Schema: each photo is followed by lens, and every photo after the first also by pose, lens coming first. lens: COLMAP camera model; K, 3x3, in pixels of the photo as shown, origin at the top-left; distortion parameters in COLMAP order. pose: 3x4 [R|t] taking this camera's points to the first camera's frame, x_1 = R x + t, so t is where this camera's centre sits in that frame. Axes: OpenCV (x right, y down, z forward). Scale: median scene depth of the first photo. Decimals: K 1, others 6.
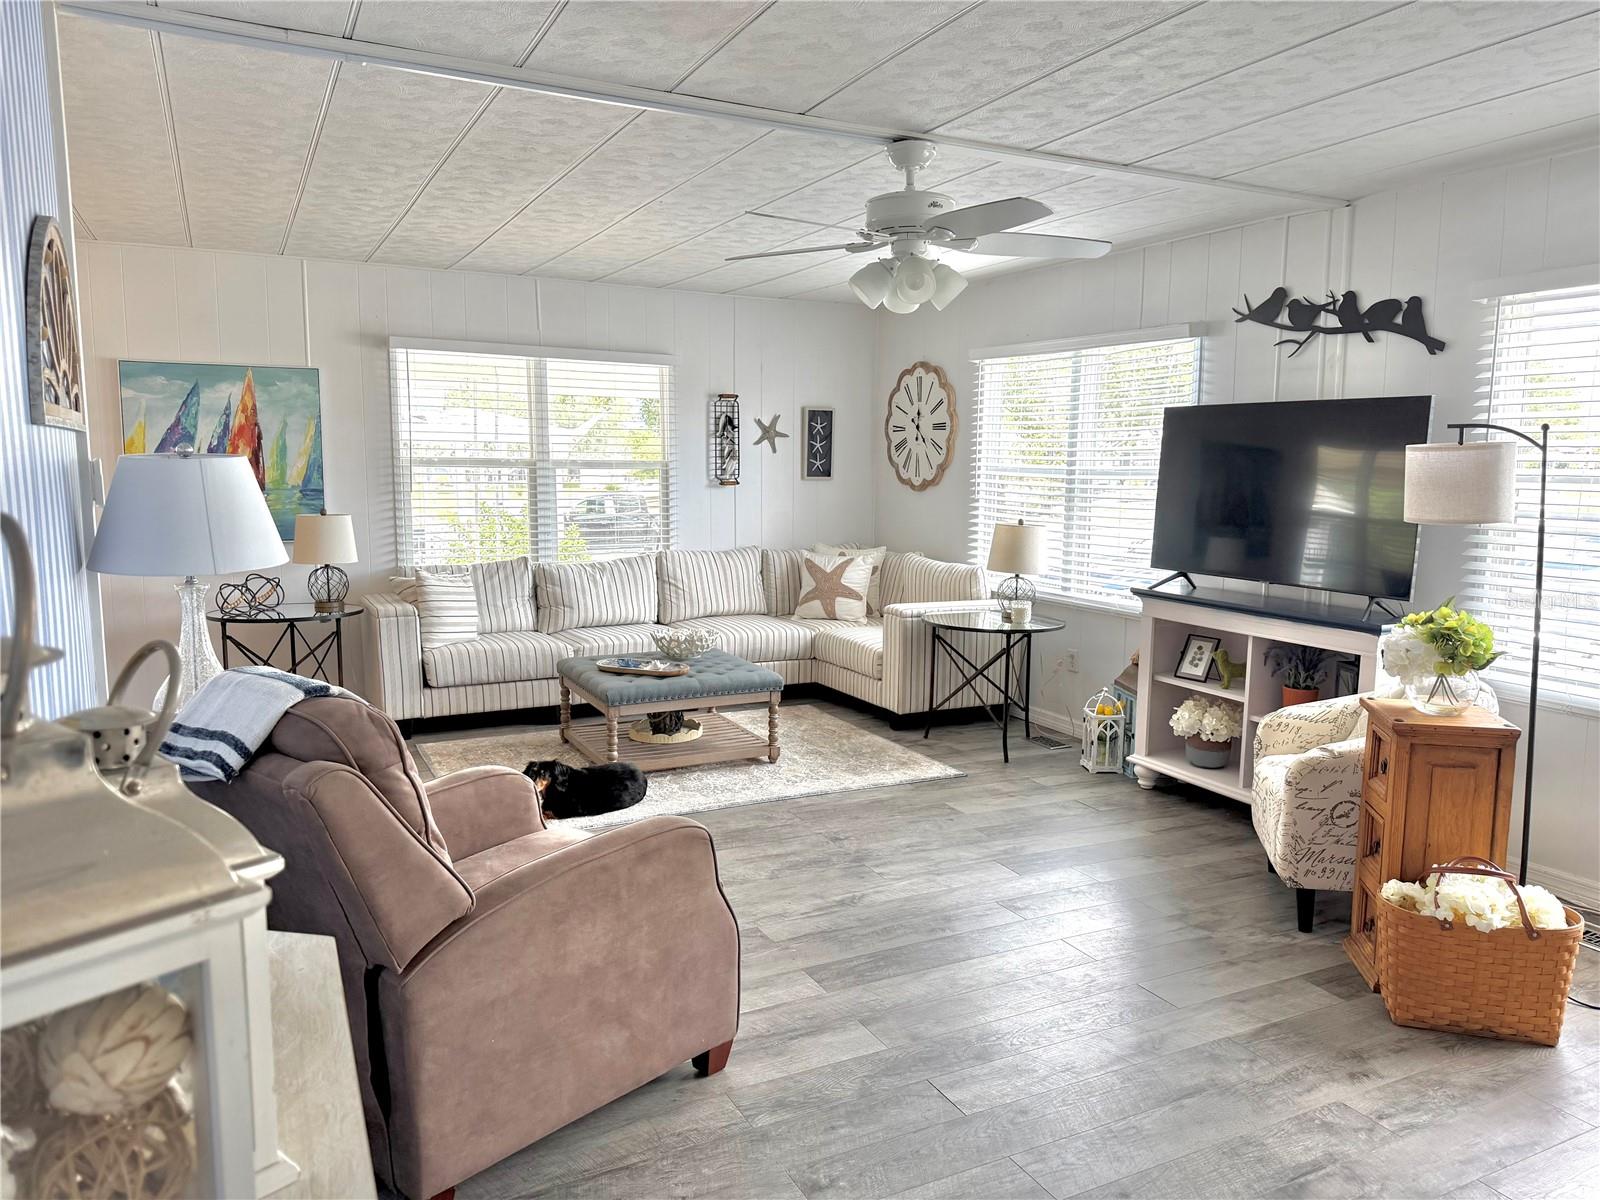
lens RADIAL K [[1113.1, 0, 802.2], [0, 1113.1, 603.5], [0, 0, 1]] dist [0.047071, -0.038386]
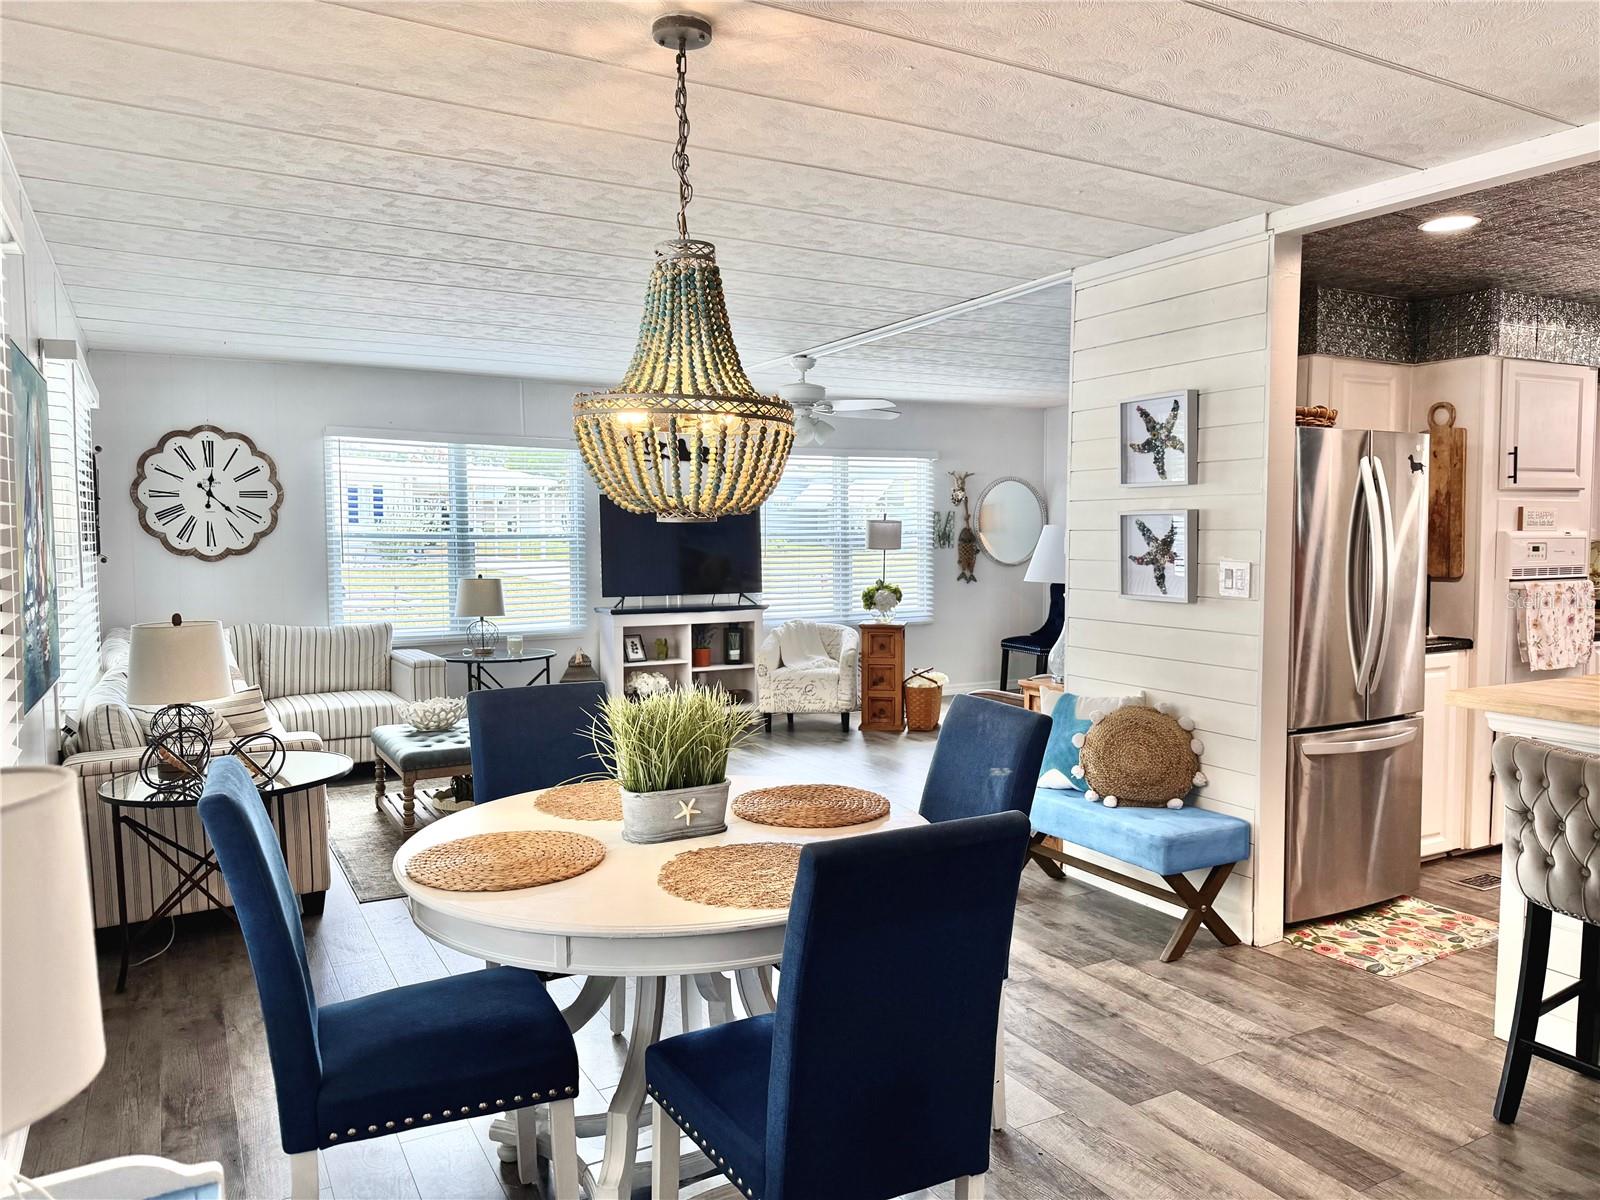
lens RADIAL K [[1113.1, 0, 807.5], [0, 1113.1, 597.2], [0, 0, 1]] dist [0.047071, -0.038386]
pose [[-0.032352, -0.068108, 0.997153, -1.008106], [0.132241, 0.988613, 0.071815, -0.085766], [-0.990690, 0.134188, -0.022977, 0.623740]]
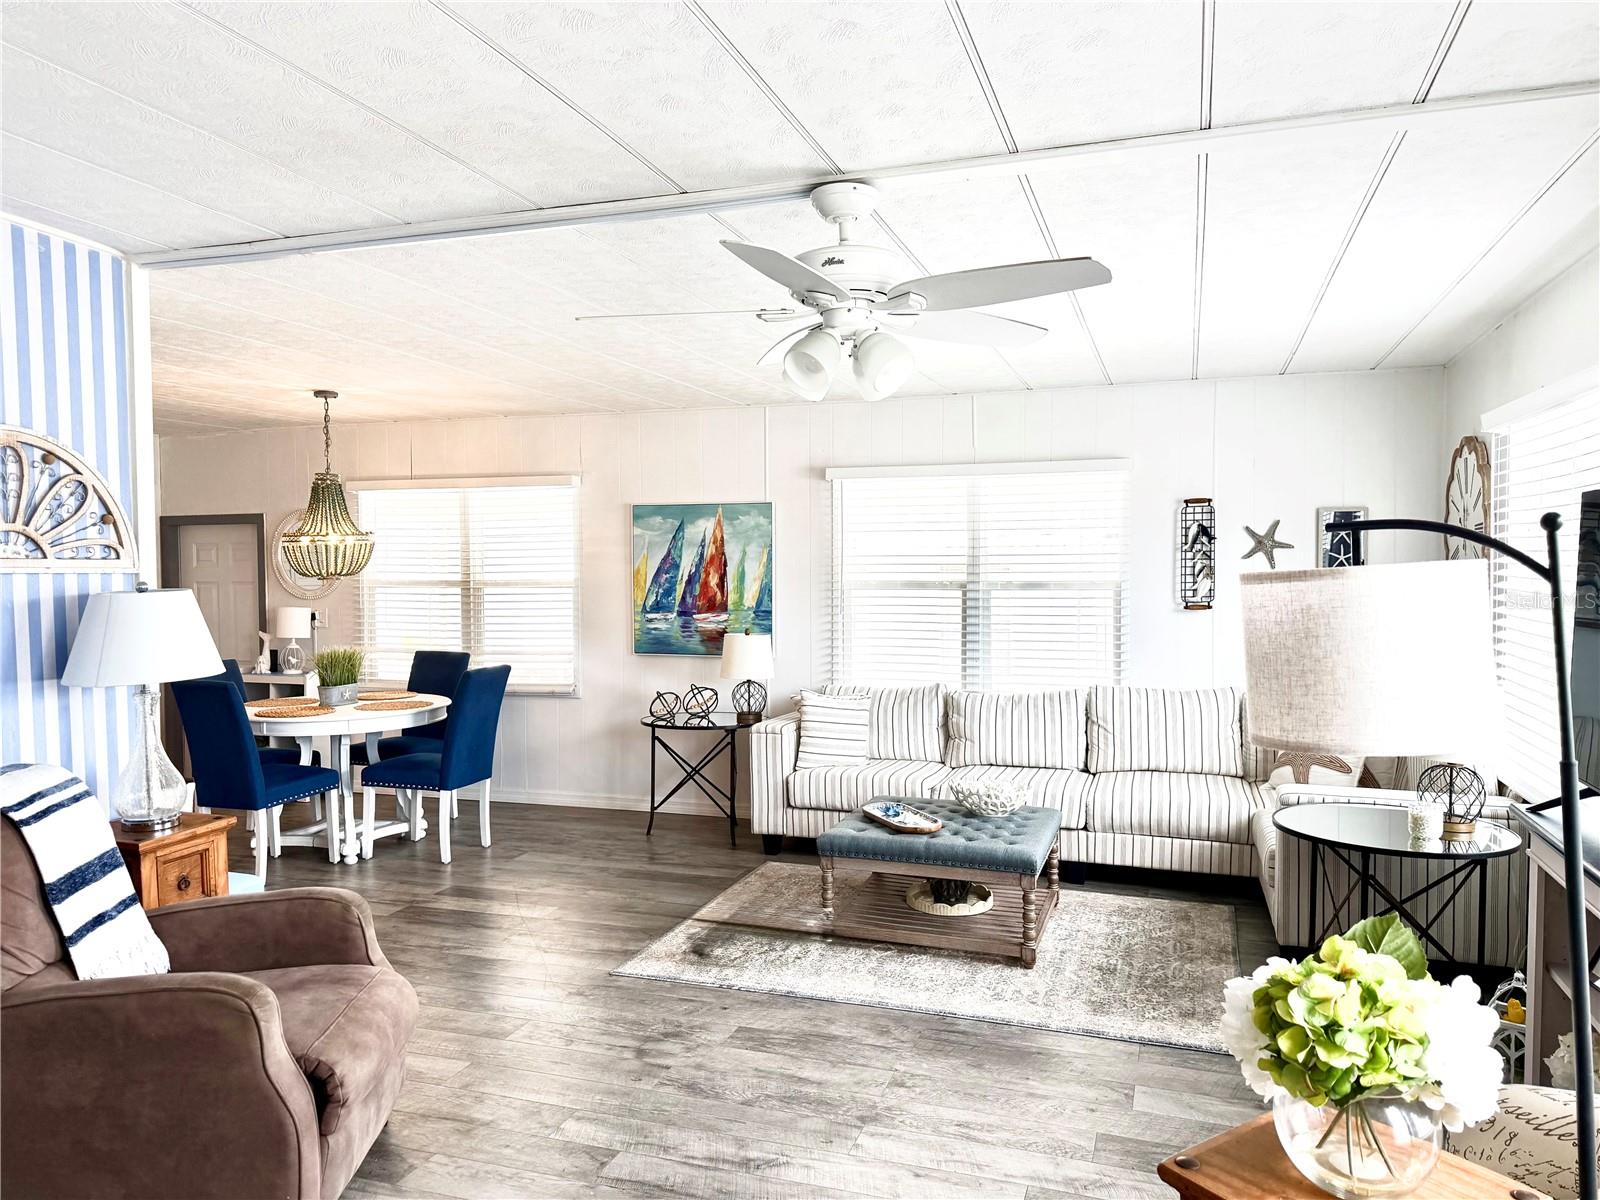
lens RADIAL K [[1113.1, 0, 800.6], [0, 1113.1, 600.2], [0, 0, 1]] dist [0.047071, -0.038386]
pose [[0.689961, 0.007245, -0.723811, 0.377428], [-0.081153, 0.994420, -0.067404, -0.041495], [0.719283, 0.105245, 0.686699, 0.277872]]
